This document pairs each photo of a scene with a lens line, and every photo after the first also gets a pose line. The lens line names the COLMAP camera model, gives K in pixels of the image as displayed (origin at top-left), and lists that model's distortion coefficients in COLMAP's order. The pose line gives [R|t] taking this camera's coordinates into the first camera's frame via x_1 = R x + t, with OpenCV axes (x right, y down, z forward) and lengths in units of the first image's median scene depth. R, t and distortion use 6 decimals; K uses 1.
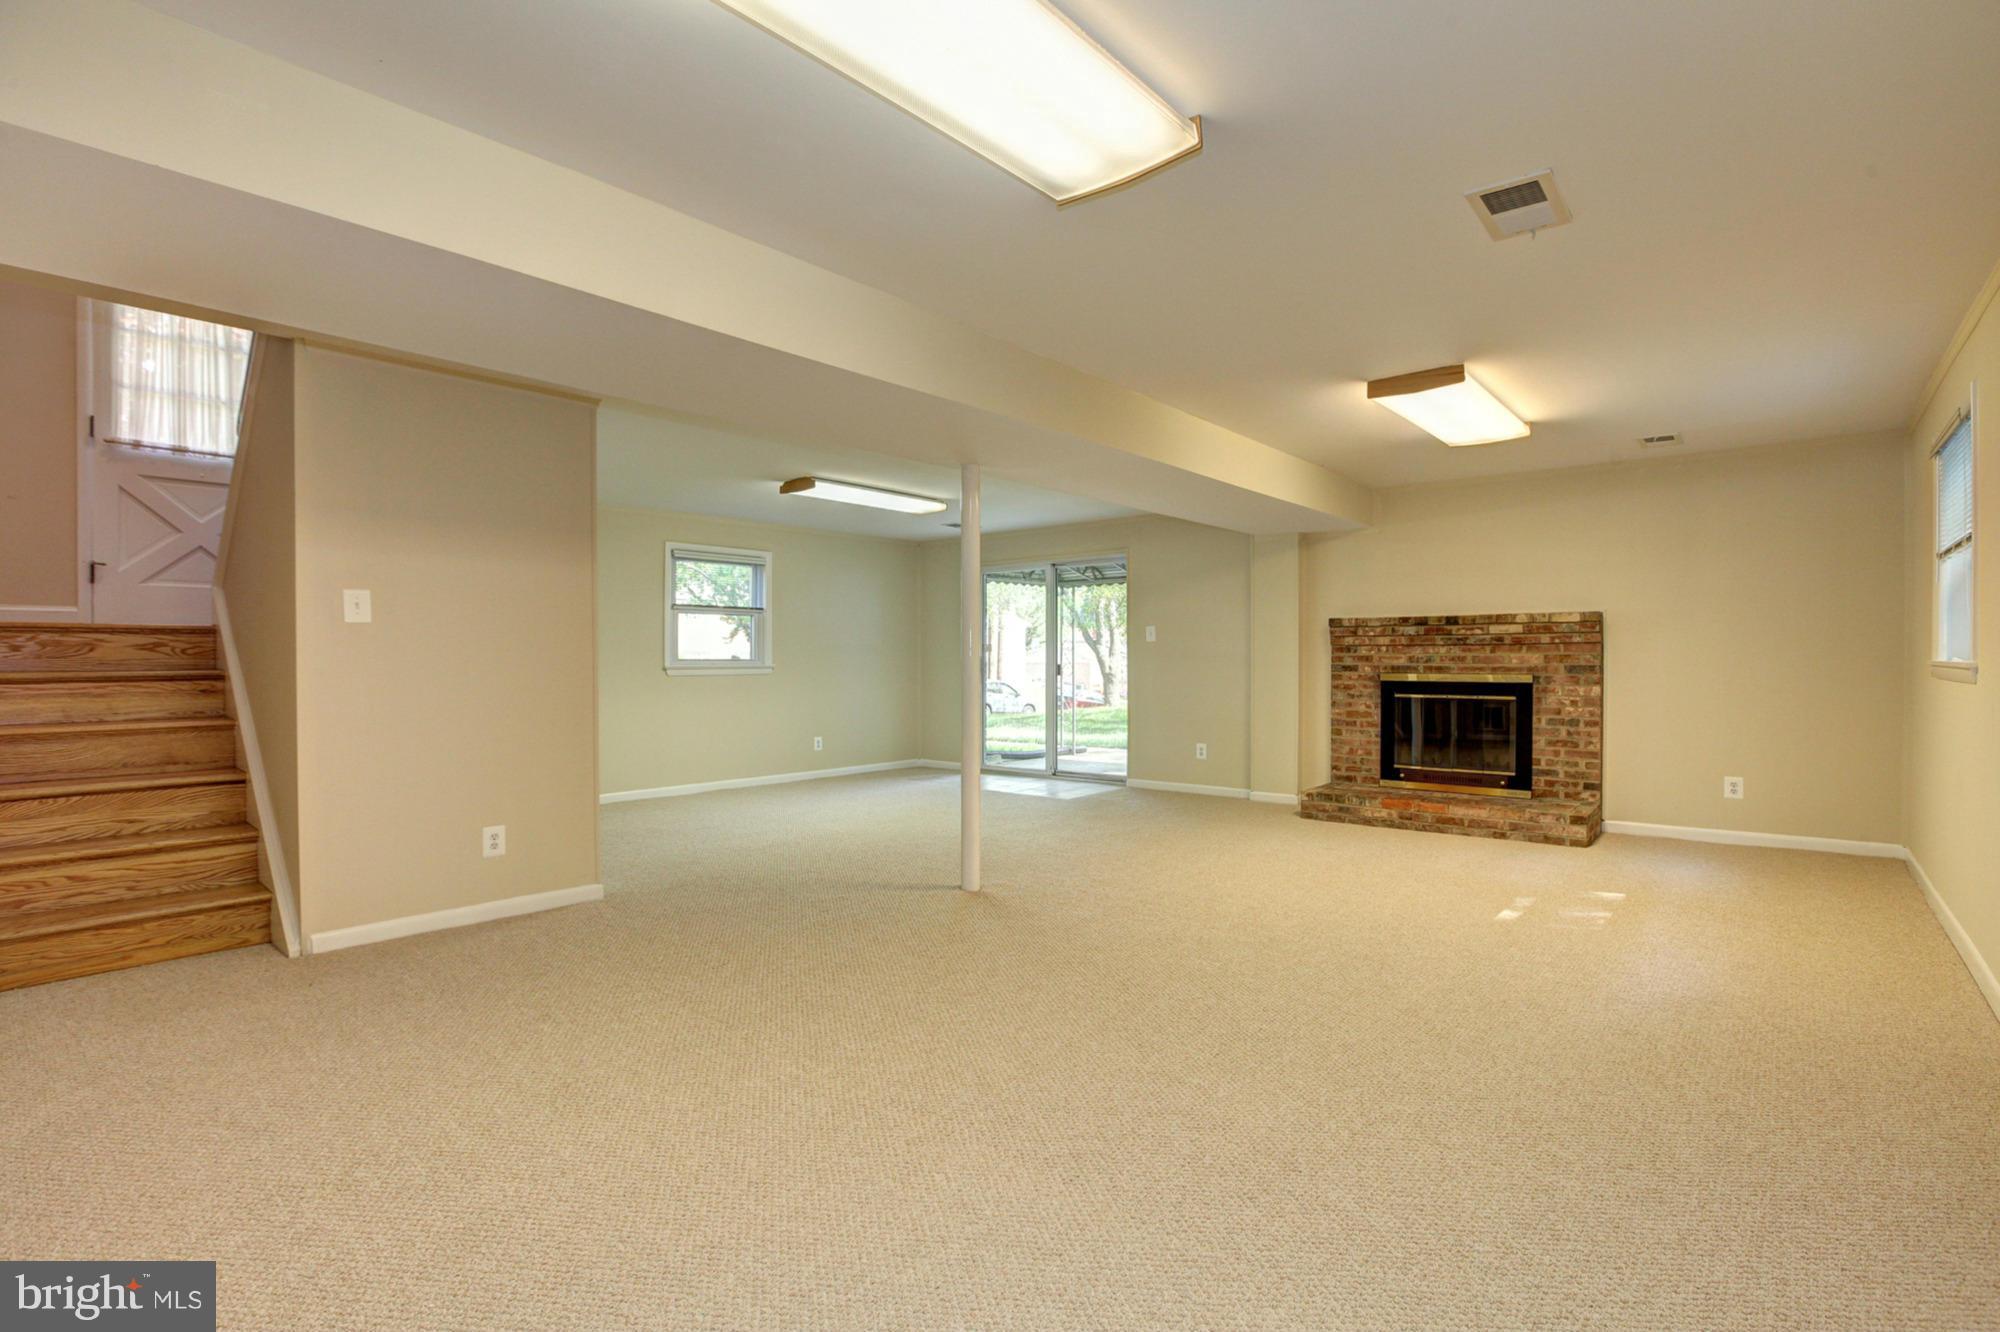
lens RADIAL K [[941.7, 0, 983.5], [0, 941.7, 662.7], [0, 0, 1]] dist [-0.049288, 0.022652]
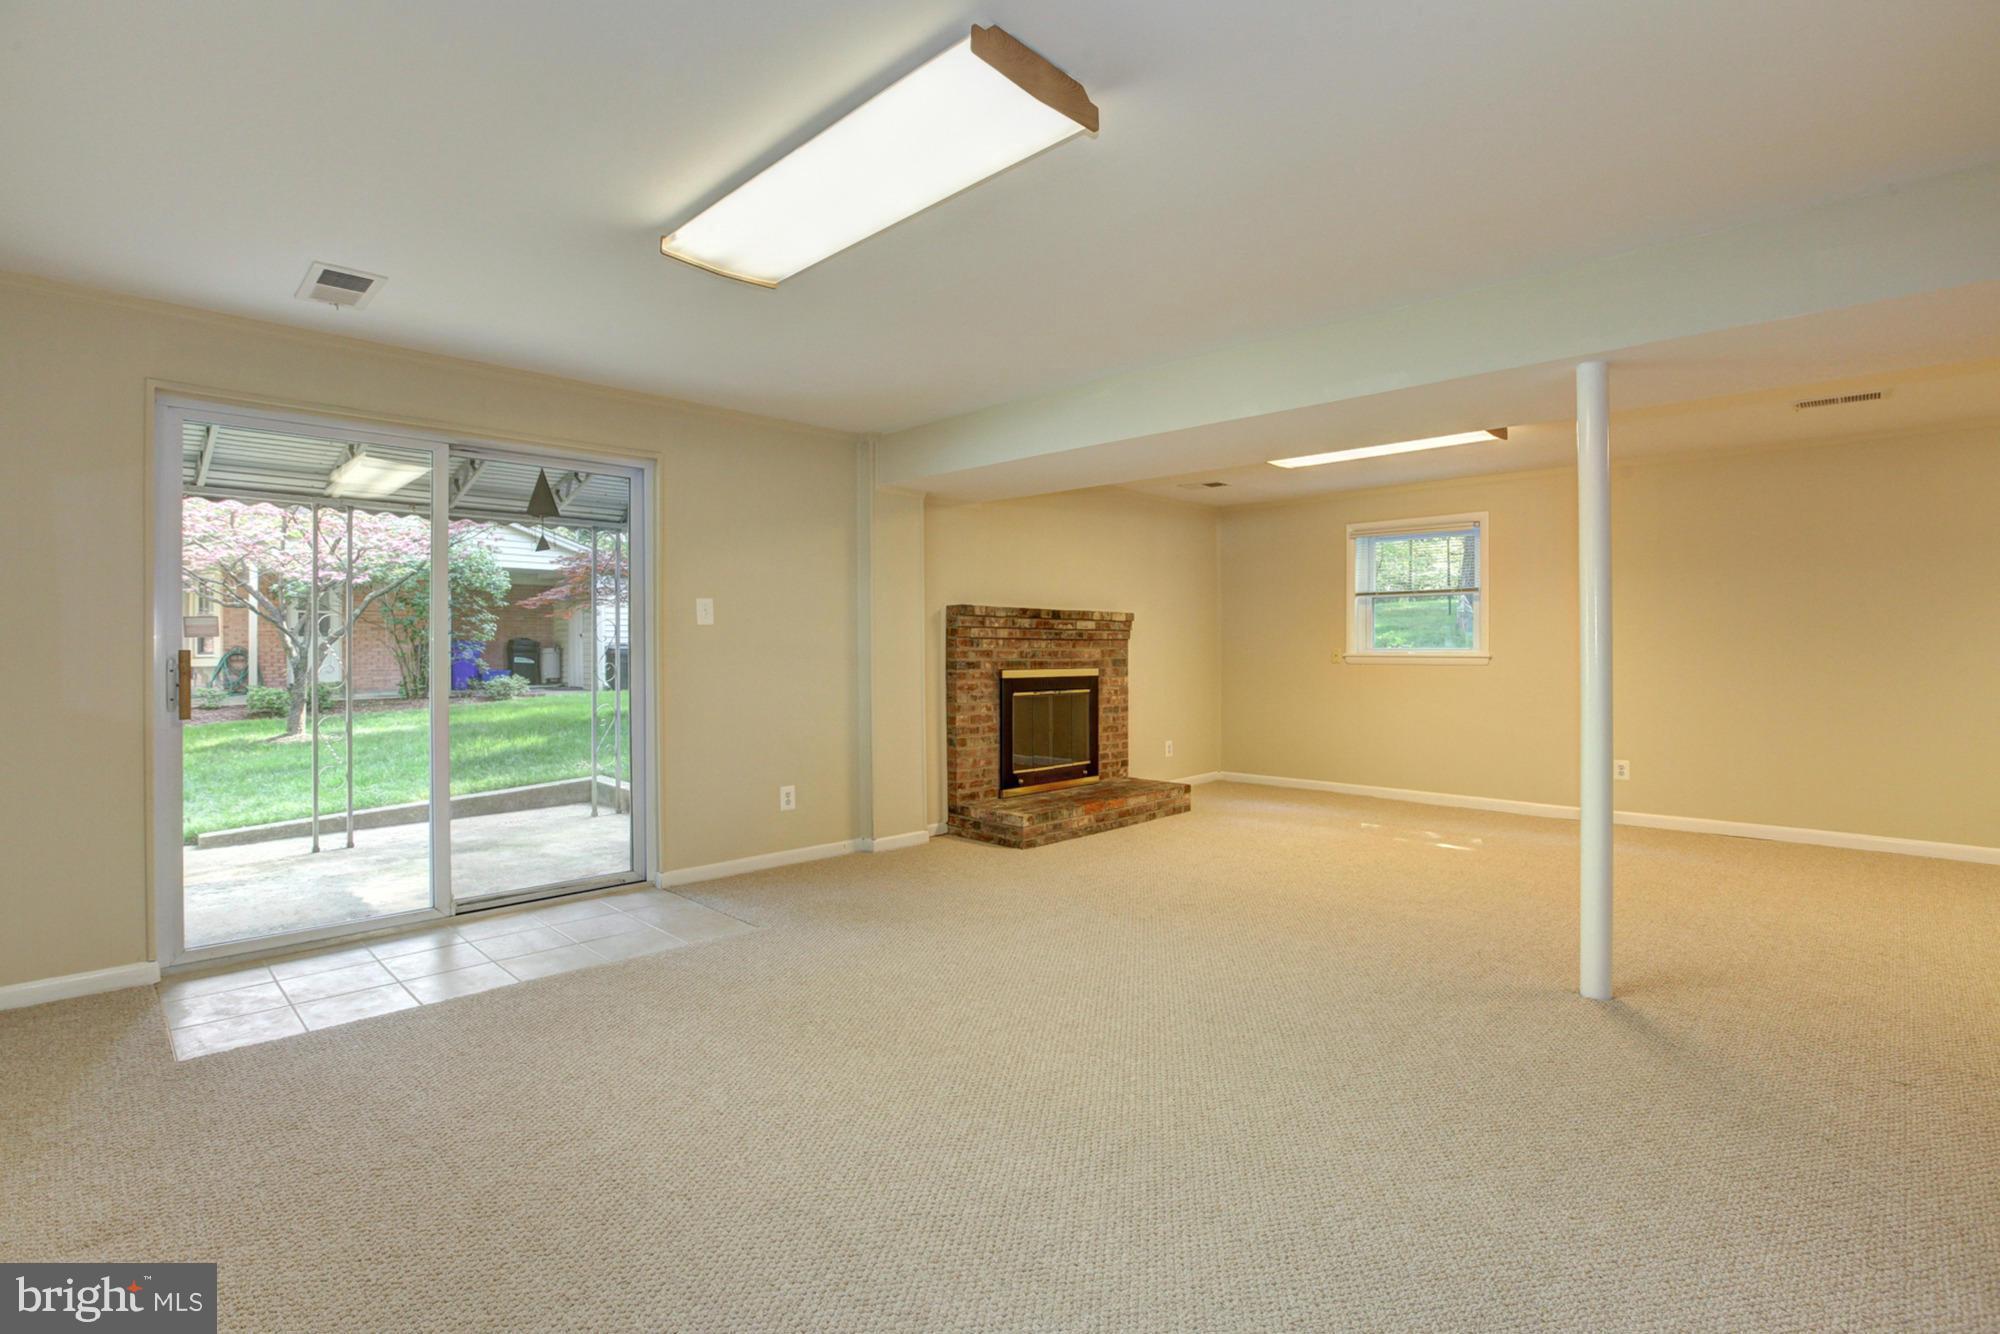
lens RADIAL K [[941.7, 0, 983.5], [0, 941.7, 663.7], [0, 0, 1]] dist [-0.049288, 0.022652]
pose [[0.059391, -0.008075, 0.998202, -0.485391], [0.009049, 0.999931, 0.007551, -0.001728], [-0.998194, 0.008585, 0.059460, 1.004525]]
